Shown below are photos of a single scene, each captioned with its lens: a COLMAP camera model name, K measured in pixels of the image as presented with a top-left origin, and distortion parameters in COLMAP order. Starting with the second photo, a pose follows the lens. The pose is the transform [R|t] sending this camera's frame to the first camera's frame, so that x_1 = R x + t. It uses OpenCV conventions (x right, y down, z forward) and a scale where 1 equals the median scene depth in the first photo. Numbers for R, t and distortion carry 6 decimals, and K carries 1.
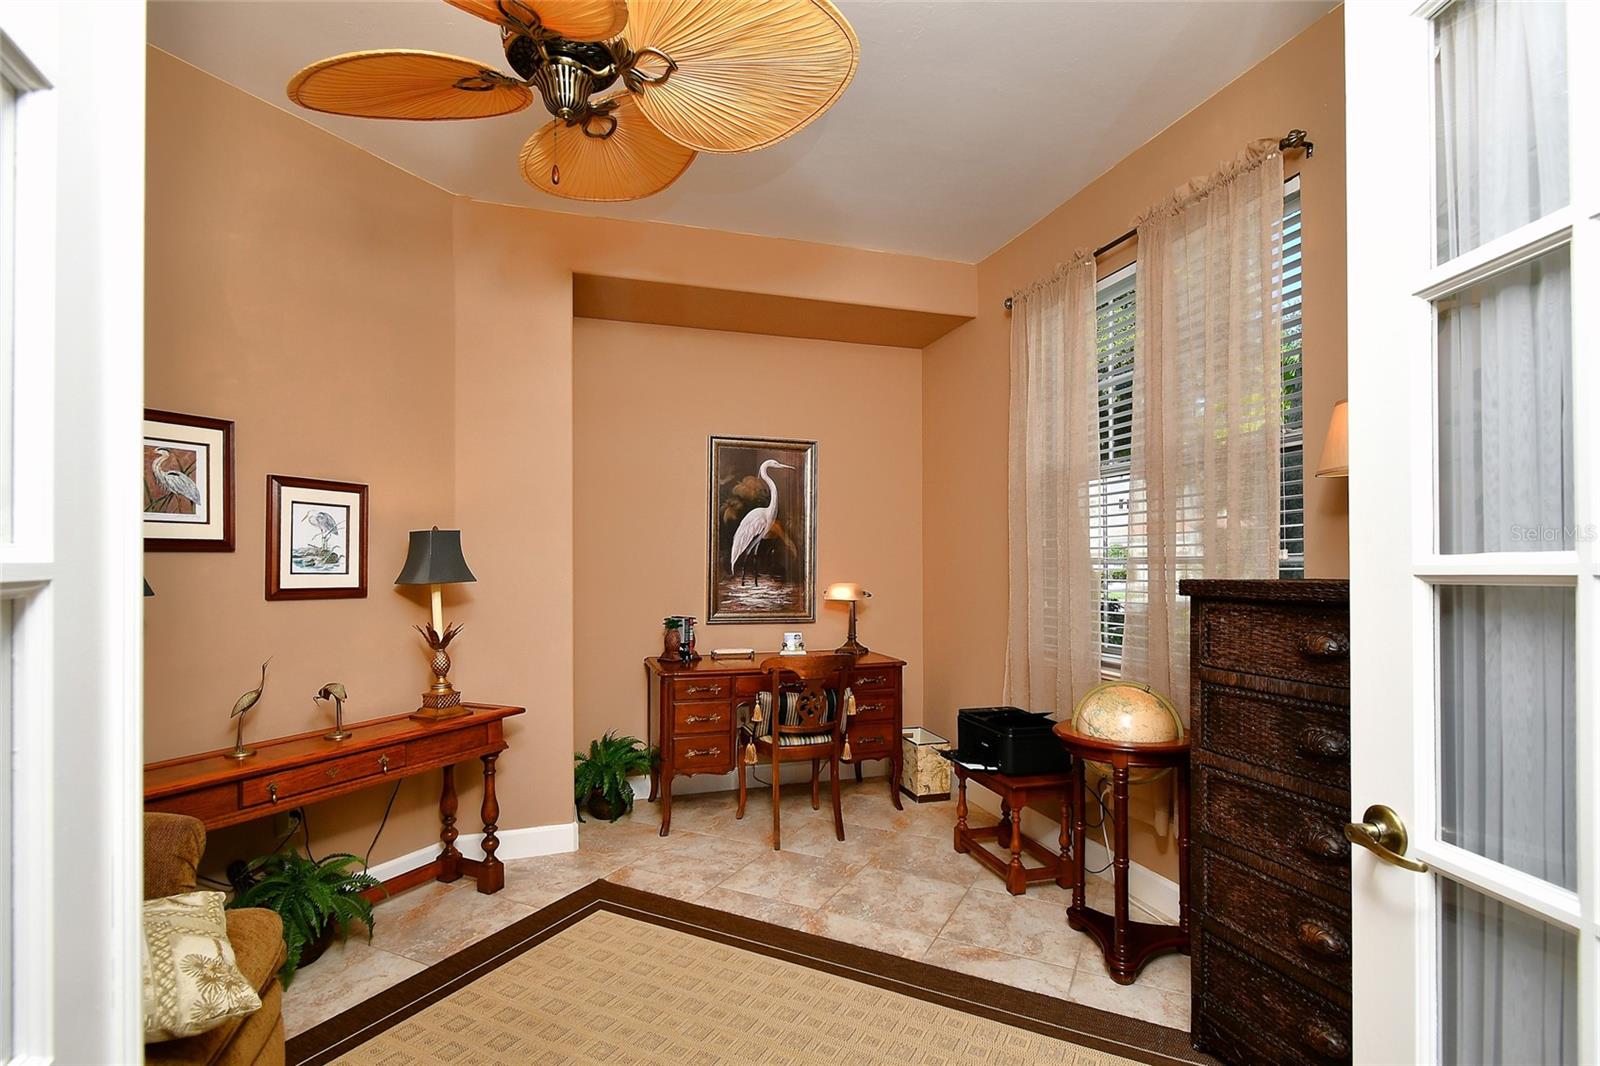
lens RADIAL K [[736.5, 0, 812.3], [0, 736.5, 543.7], [0, 0, 1]] dist [-0.007428, -0.002787]
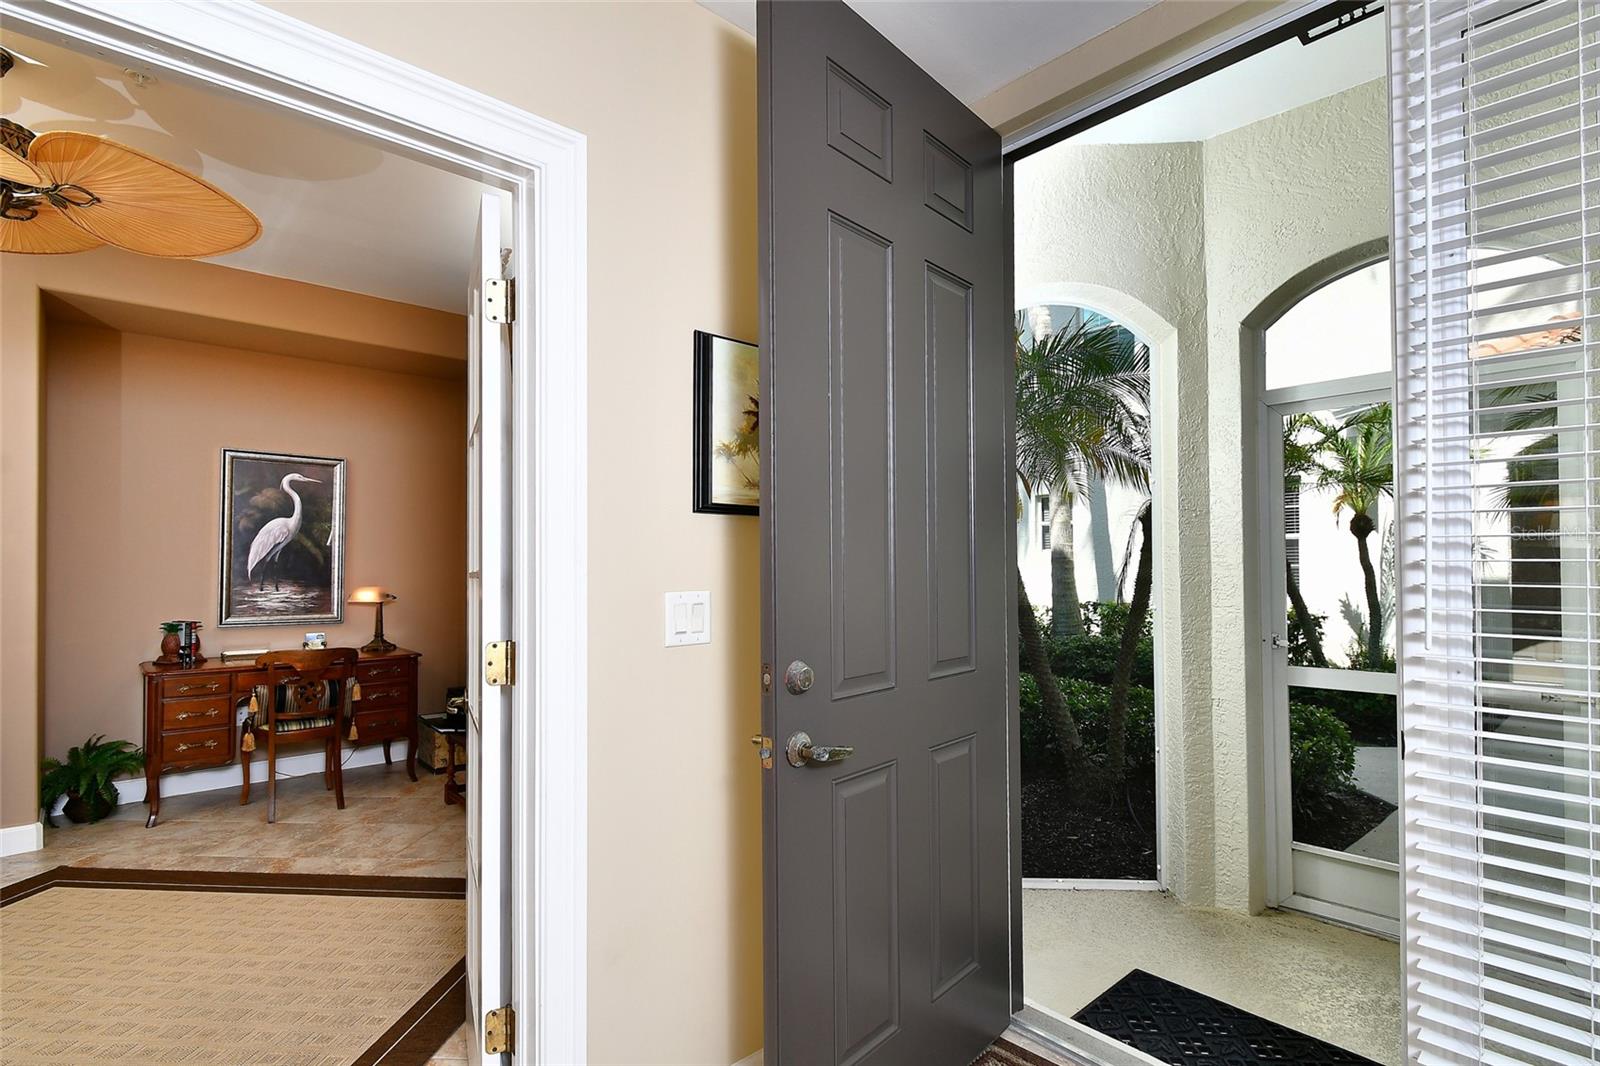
lens RADIAL K [[736.5, 0, 788.0], [0, 736.5, 541.3], [0, 0, 1]] dist [-0.007428, -0.002787]
pose [[0.910970, 0.012474, 0.412284, 0.175606], [-0.010223, 0.999918, -0.007665, -0.015181], [-0.412346, 0.002768, 0.911023, -0.304099]]
